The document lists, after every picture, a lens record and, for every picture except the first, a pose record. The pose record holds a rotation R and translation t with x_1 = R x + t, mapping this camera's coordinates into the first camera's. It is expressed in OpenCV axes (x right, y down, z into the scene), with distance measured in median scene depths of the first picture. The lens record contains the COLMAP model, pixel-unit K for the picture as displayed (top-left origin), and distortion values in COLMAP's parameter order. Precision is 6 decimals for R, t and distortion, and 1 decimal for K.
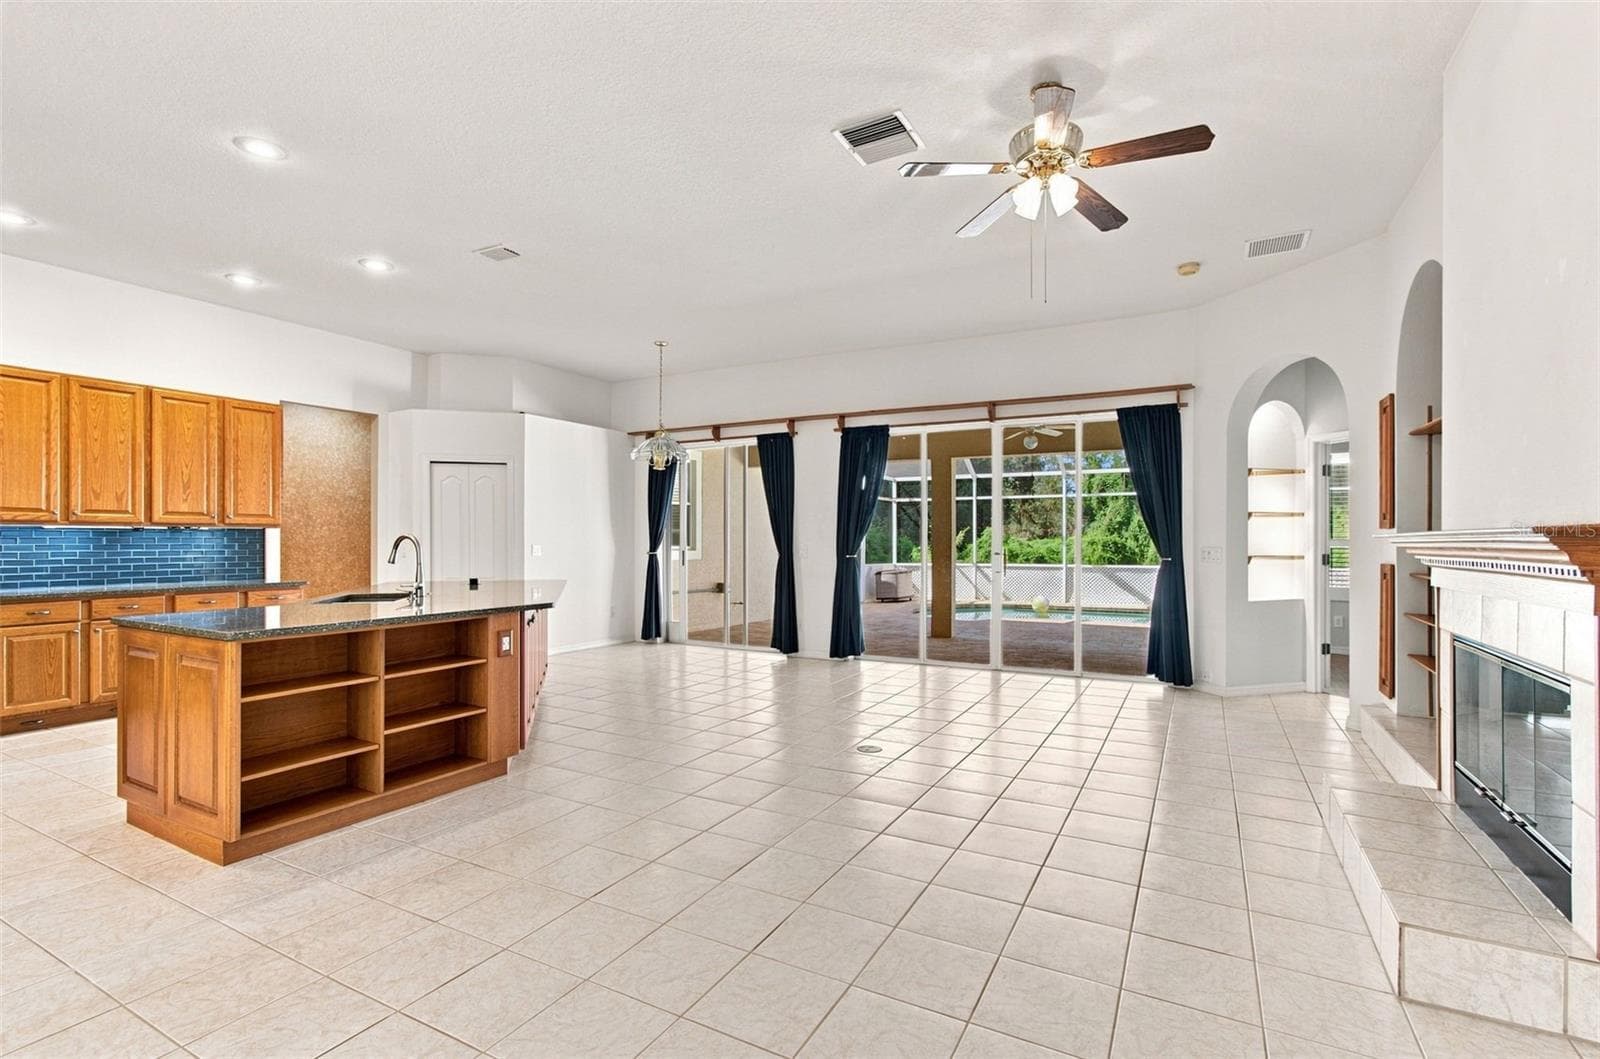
lens RADIAL K [[727.5, 0, 811.1], [0, 727.5, 526.5], [0, 0, 1]] dist [-0.003667, -0.000229]
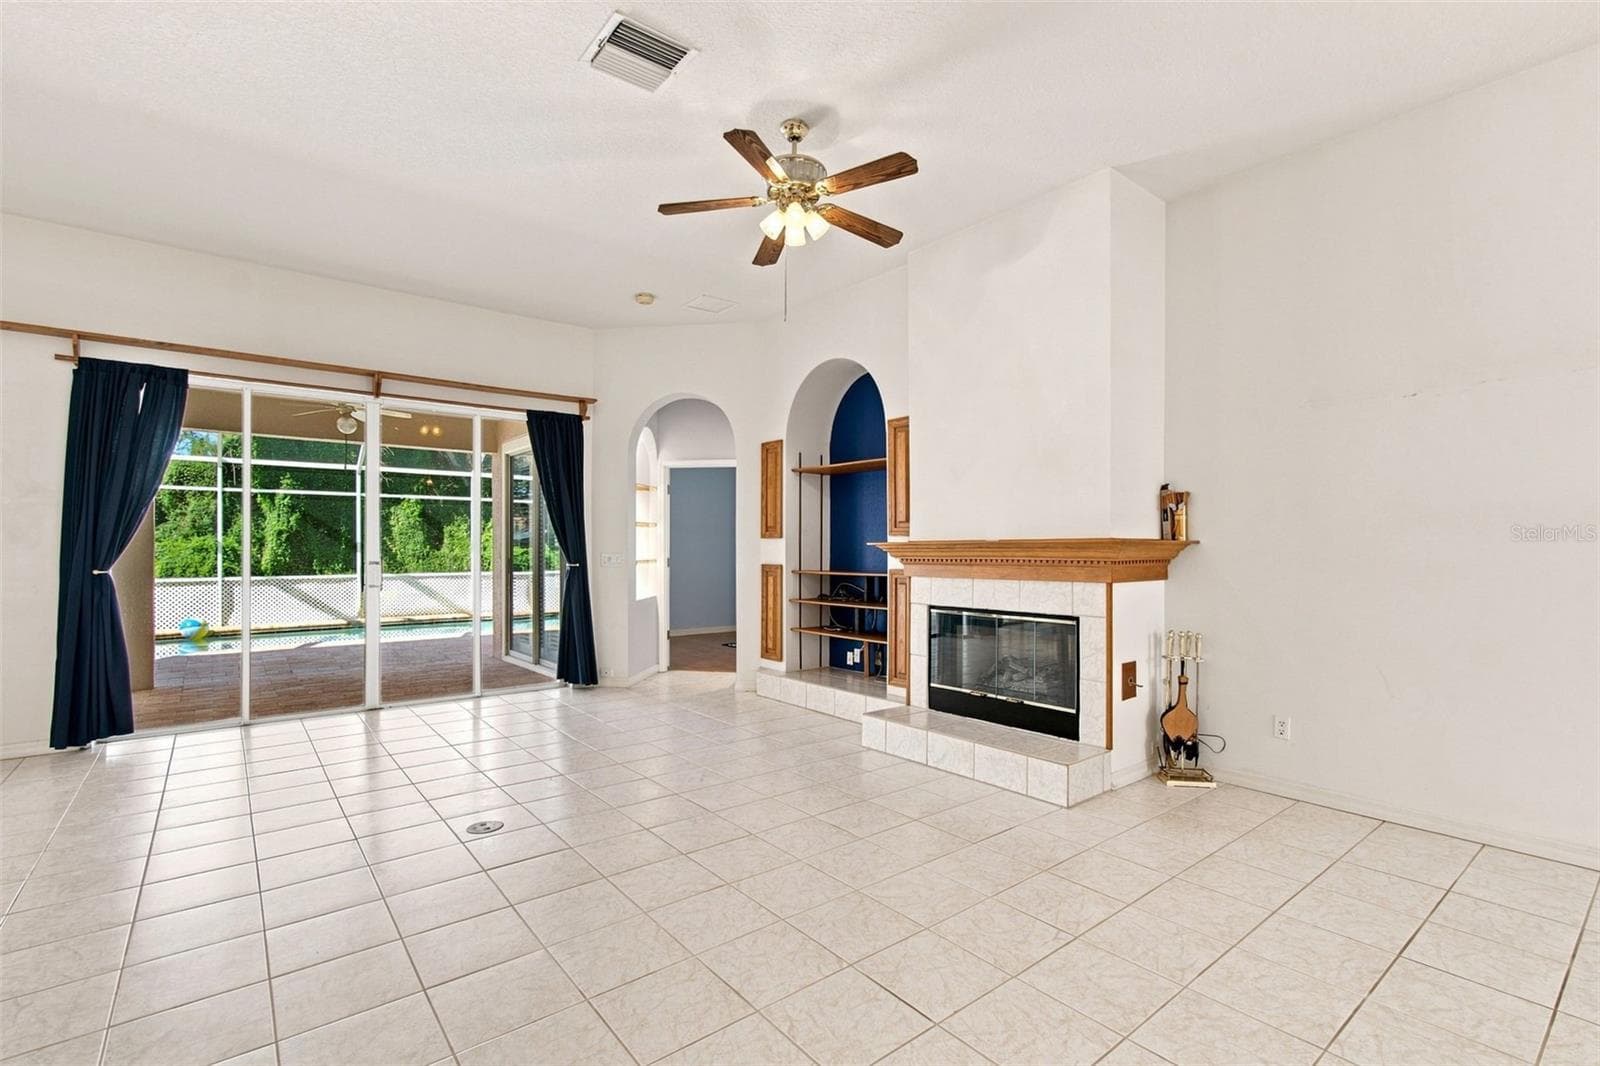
lens RADIAL K [[743.2, 0, 793.8], [0, 743.2, 536.0], [0, 0, 1]] dist [0.002646, 0.002426]
pose [[0.386456, 0.006986, 0.922282, -0.293657], [-0.013179, 0.999911, -0.002051, 0.001878], [-0.922214, -0.011362, 0.386513, 0.246115]]
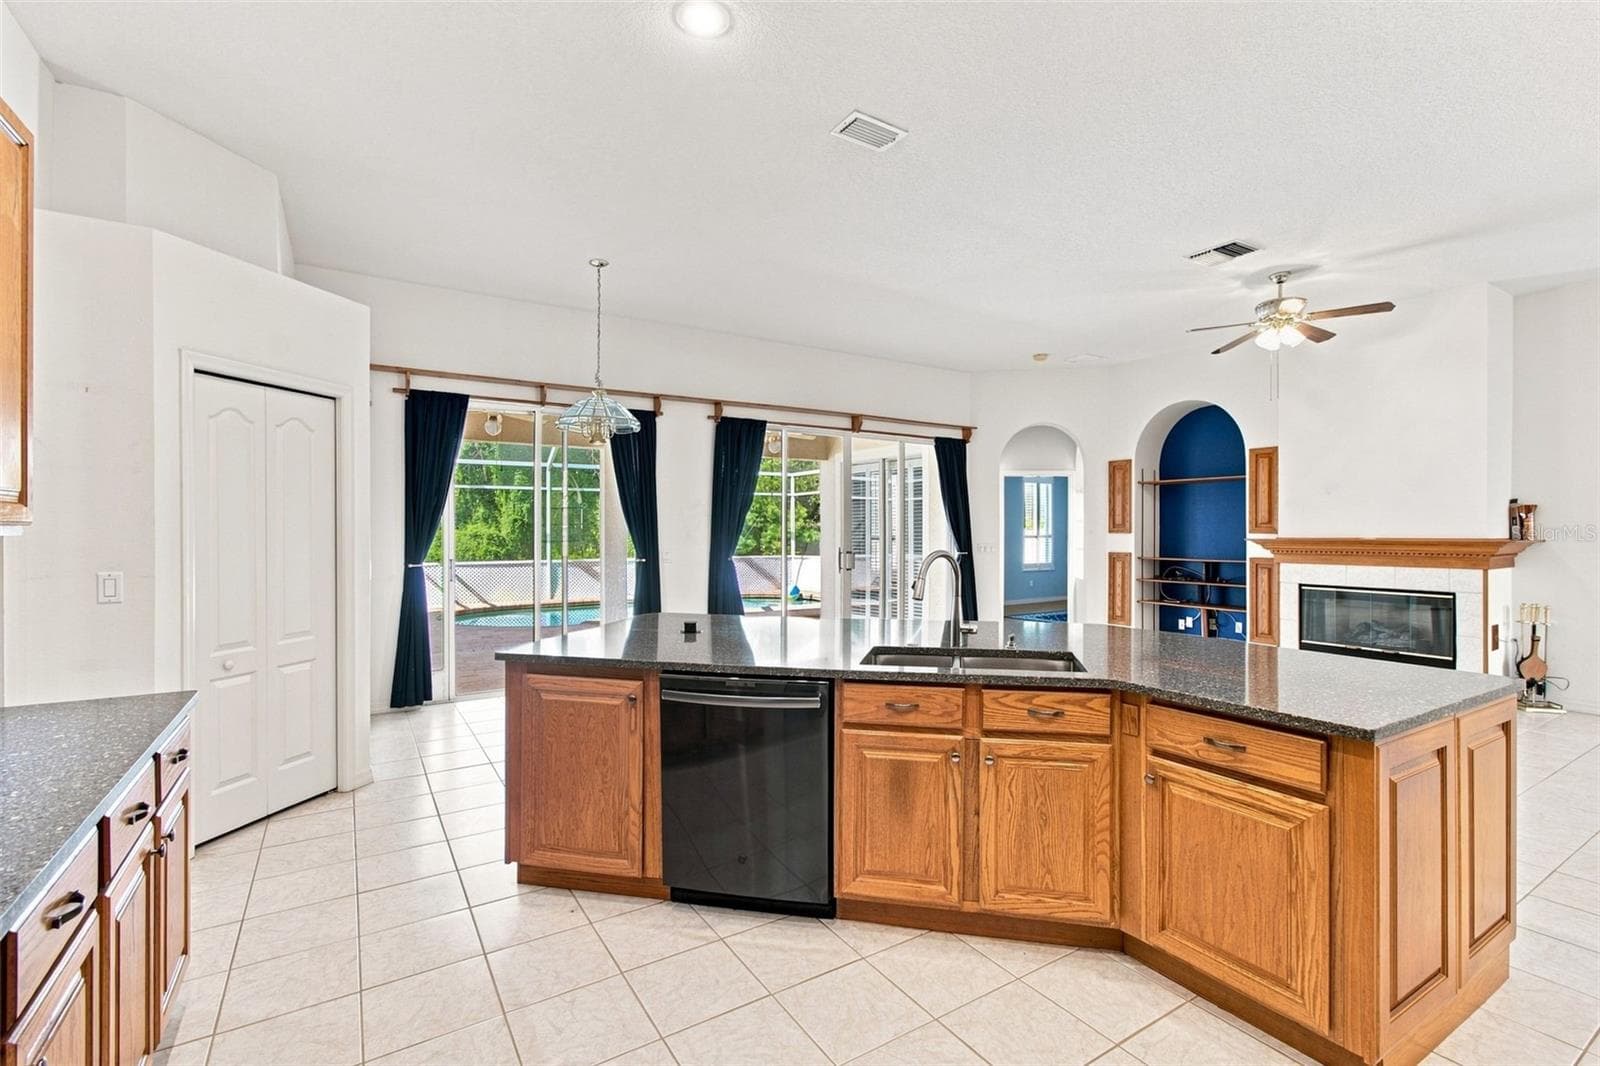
lens RADIAL K [[743.2, 0, 743.1], [0, 743.2, 519.6], [0, 0, 1]] dist [0.002646, 0.002426]
pose [[0.494030, 0.009528, 0.869392, -0.763211], [-0.015680, 0.999875, -0.002049, -0.005999], [-0.869303, -0.012620, 0.494118, 0.526466]]
